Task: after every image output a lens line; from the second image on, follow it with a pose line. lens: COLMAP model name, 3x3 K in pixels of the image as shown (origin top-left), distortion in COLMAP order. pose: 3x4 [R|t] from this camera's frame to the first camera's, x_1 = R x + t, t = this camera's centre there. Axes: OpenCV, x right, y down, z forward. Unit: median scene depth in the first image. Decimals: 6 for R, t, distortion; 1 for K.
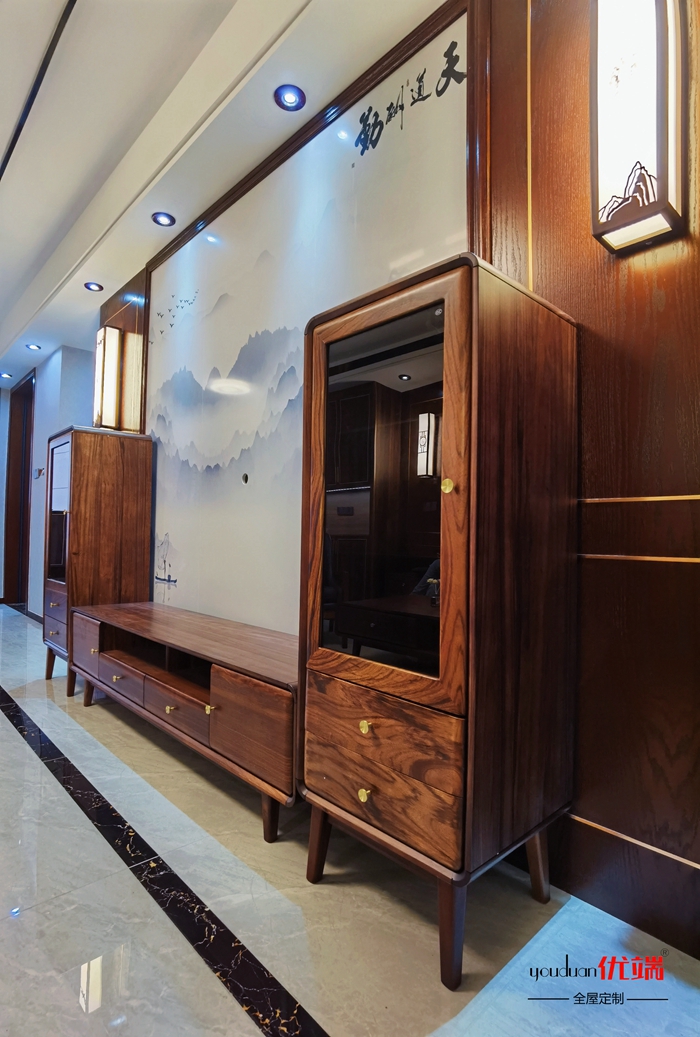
lens RADIAL K [[547.4, 0, 347.8], [0, 547.4, 517.8], [0, 0, 1]] dist [-0.018322, -0.000088]
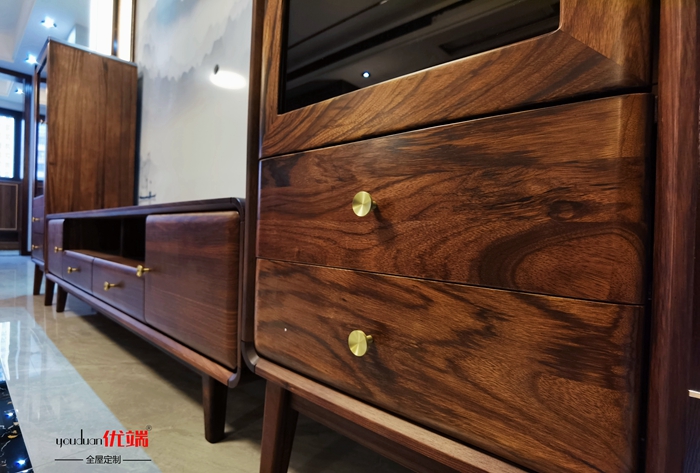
lens RADIAL K [[369.5, 0, 348.2], [0, 369.5, 220.8], [0, 0, 1]] dist [-0.018322, -0.000088]
pose [[0.996727, 0.008923, 0.080344, -0.008338], [-0.009212, 0.999952, 0.003222, 0.345868], [-0.080311, -0.003952, 0.996762, 0.580415]]
